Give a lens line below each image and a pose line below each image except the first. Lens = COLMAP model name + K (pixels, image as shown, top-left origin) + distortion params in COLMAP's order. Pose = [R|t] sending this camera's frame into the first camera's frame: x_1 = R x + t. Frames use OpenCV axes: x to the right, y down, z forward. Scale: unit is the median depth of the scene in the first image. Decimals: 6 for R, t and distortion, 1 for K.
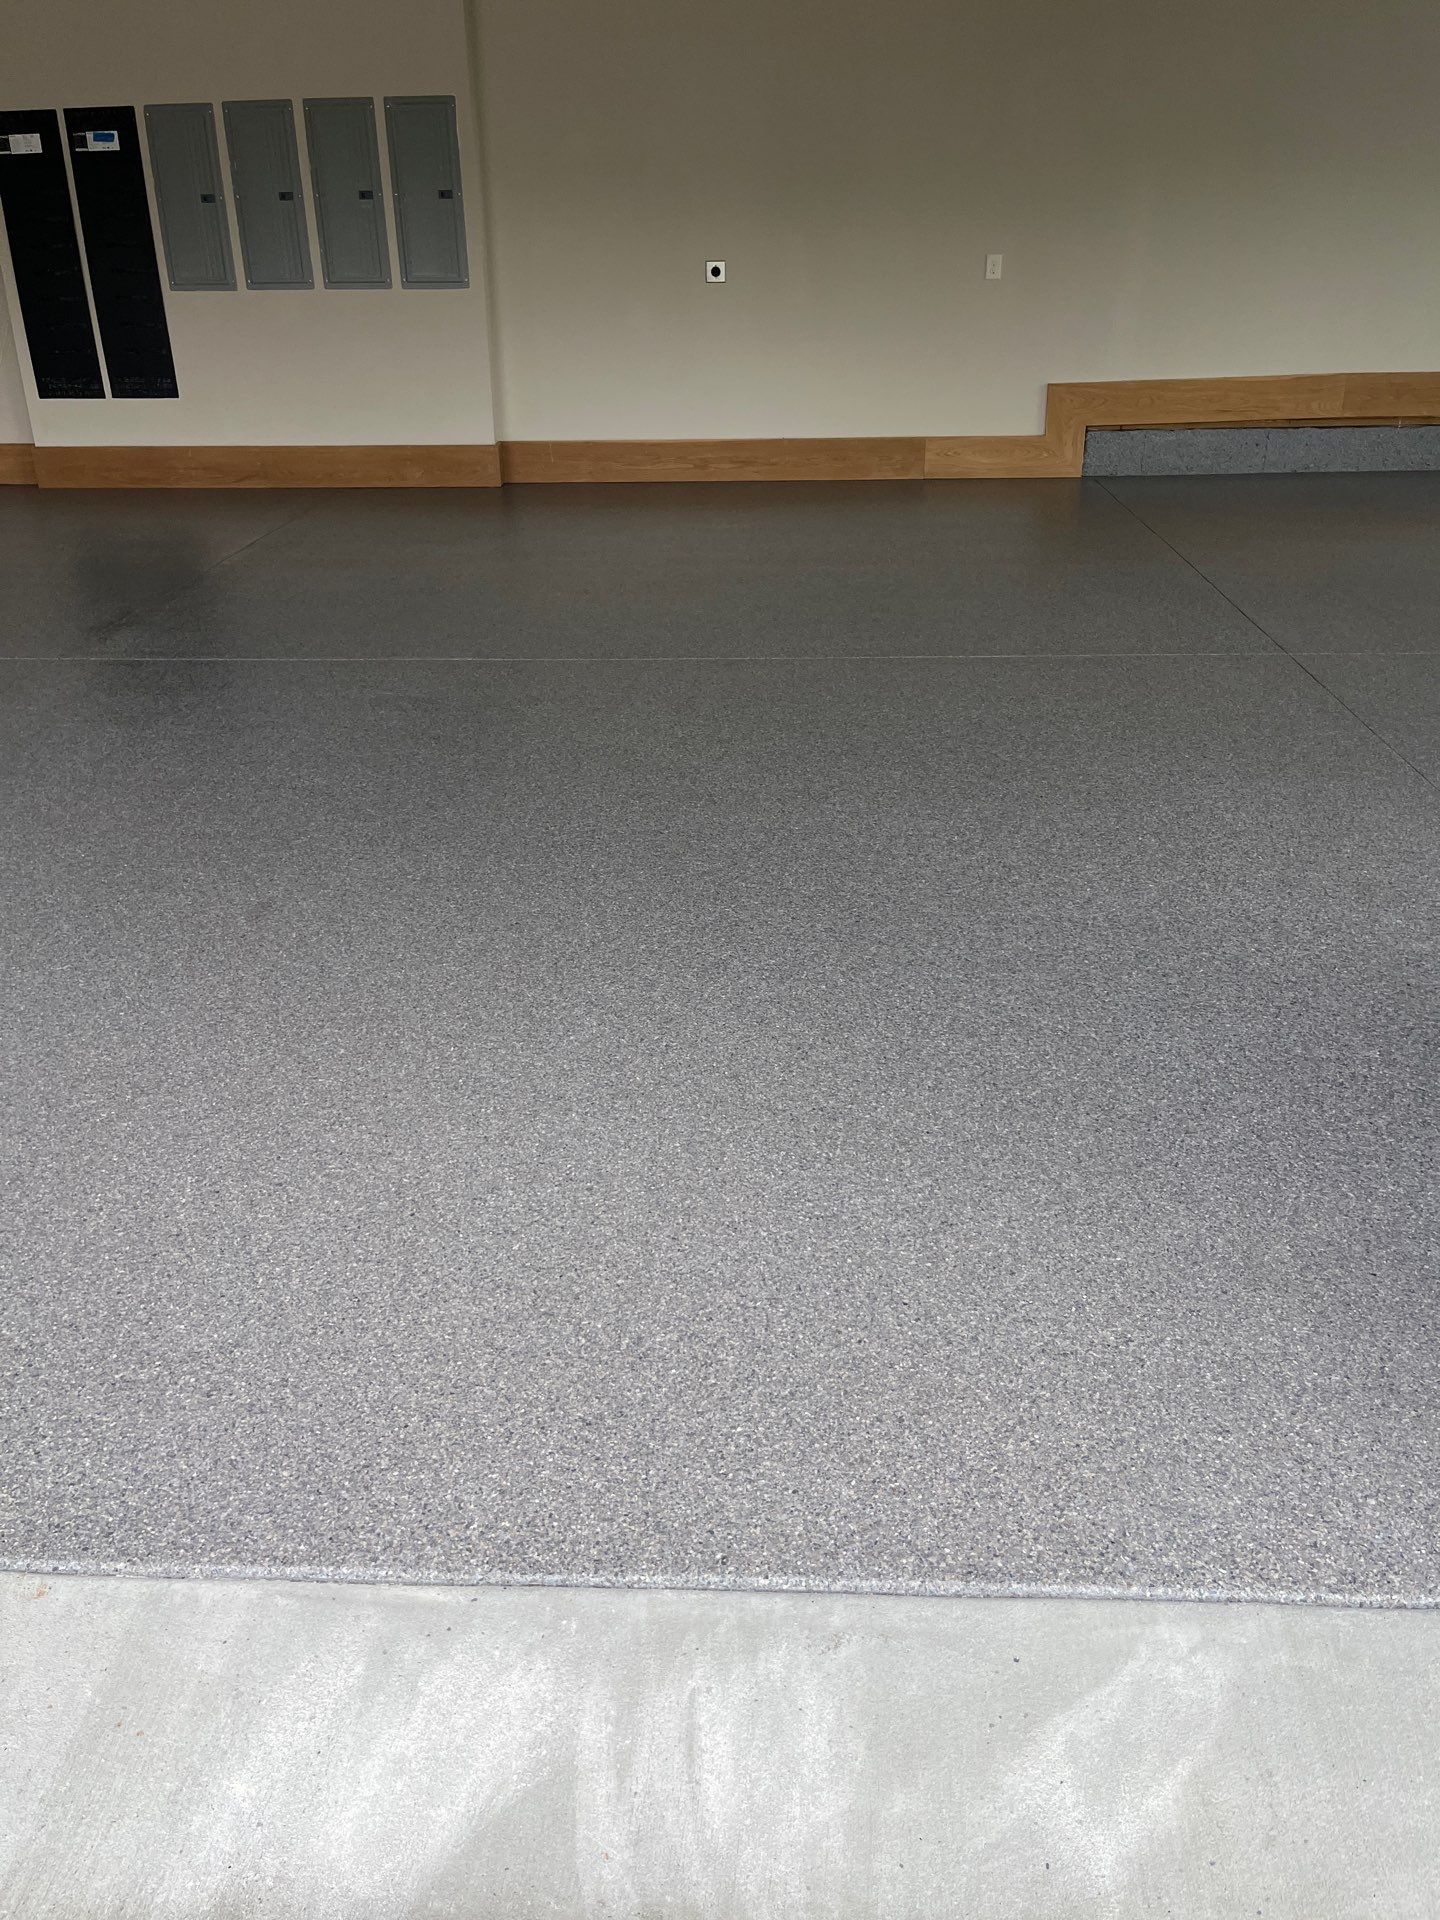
lens RADIAL K [[1451.7, 0, 716.9], [0, 1451.7, 948.2], [0, 0, 1]] dist [0.062633, -0.095082]
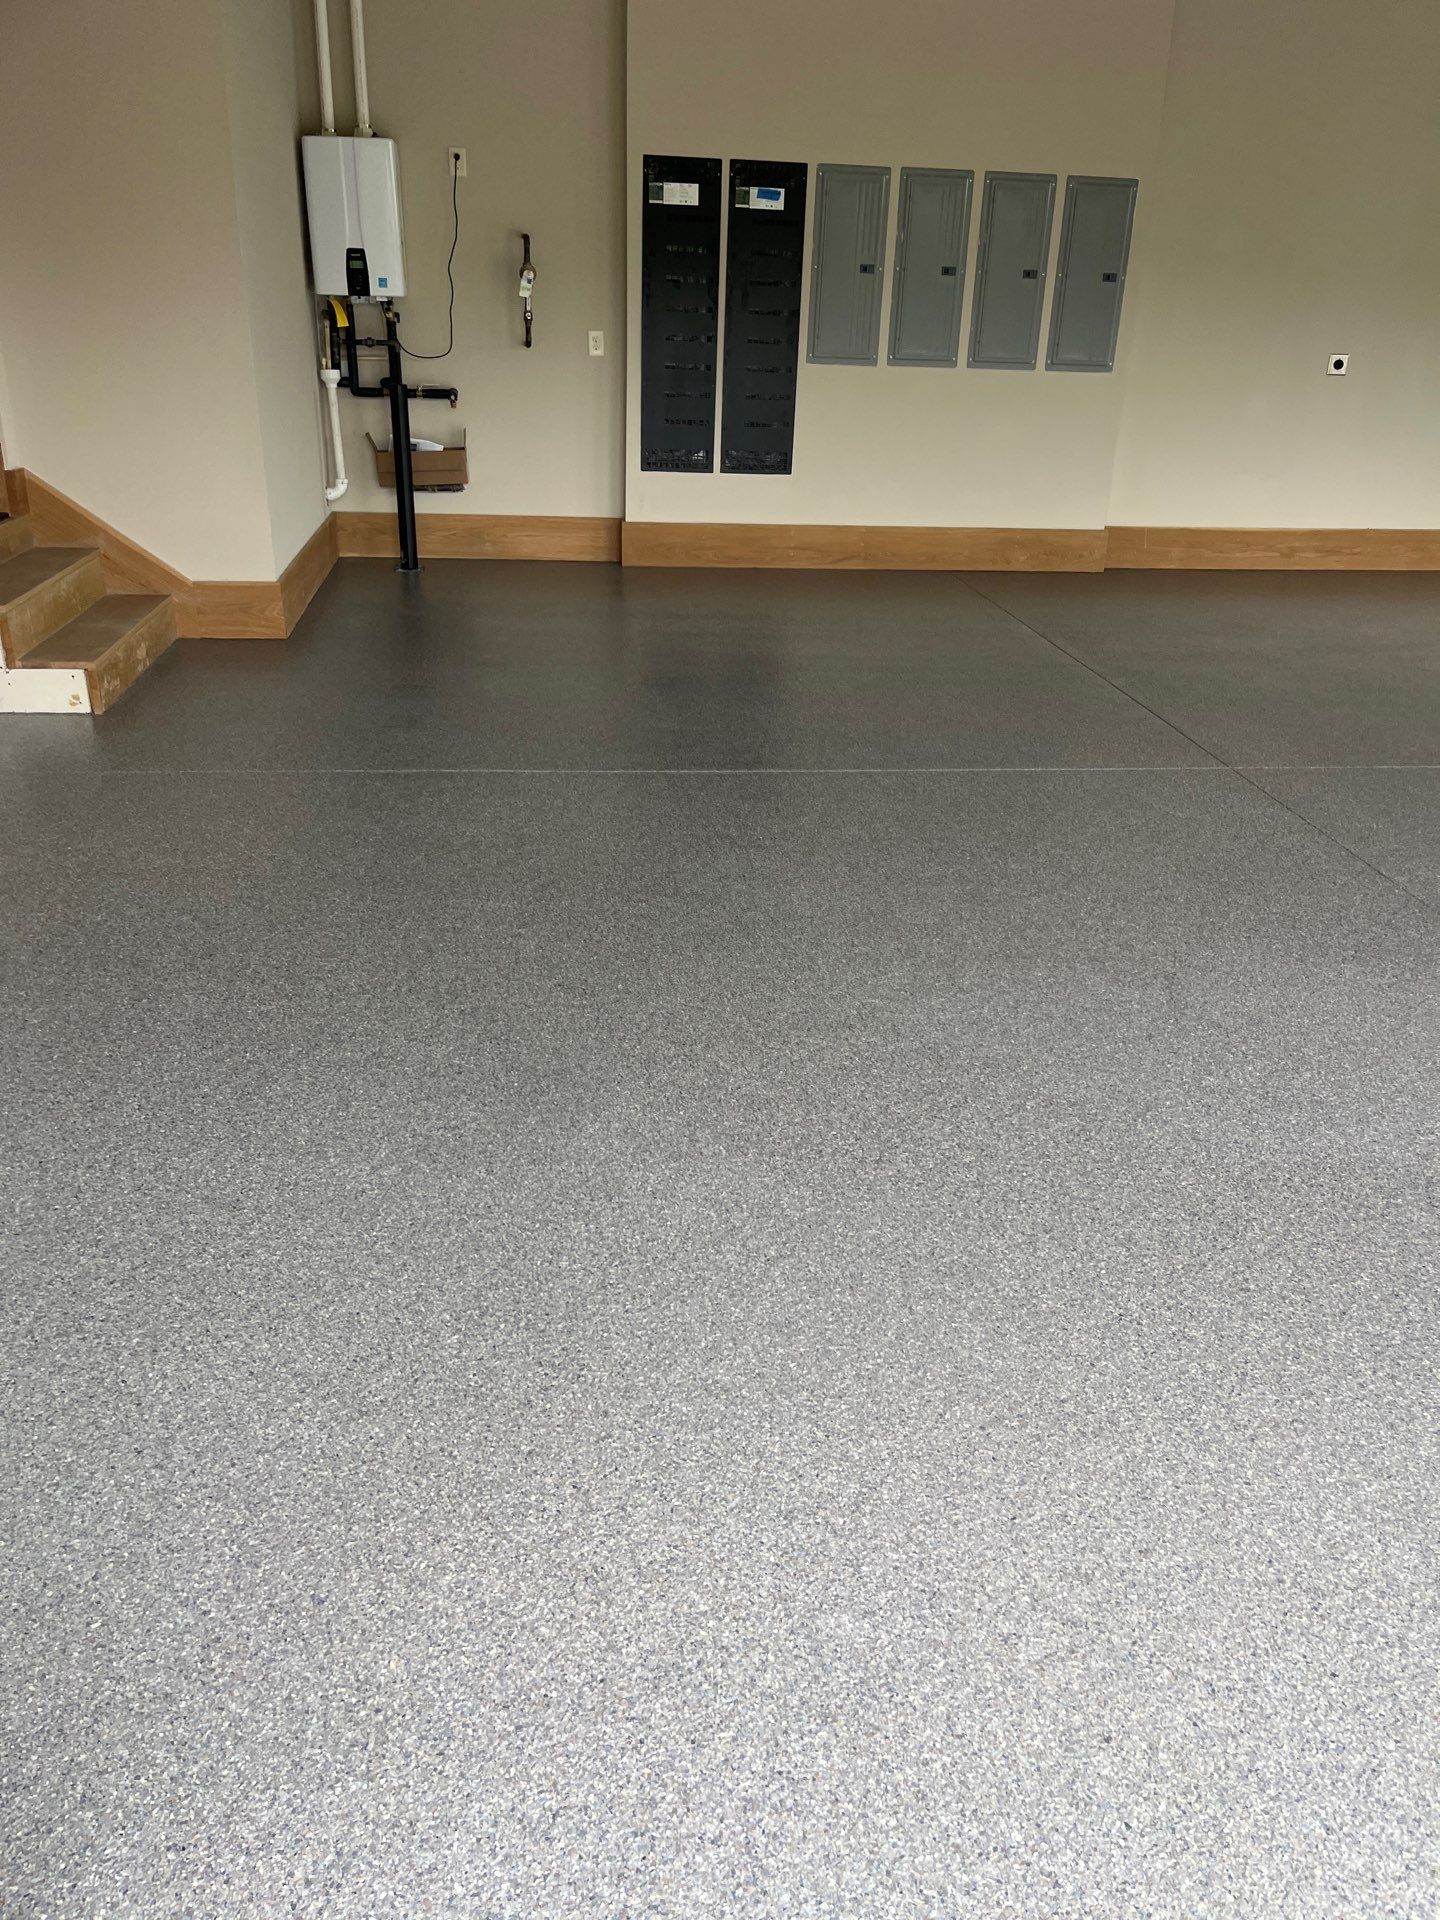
lens RADIAL K [[1451.7, 0, 729.6], [0, 1451.7, 971.9], [0, 0, 1]] dist [0.062633, -0.095082]
pose [[0.984023, -0.028485, 0.175749, -2.069038], [0.032790, 0.999228, -0.021639, -0.129098], [-0.174997, 0.027056, 0.984197, 0.321074]]
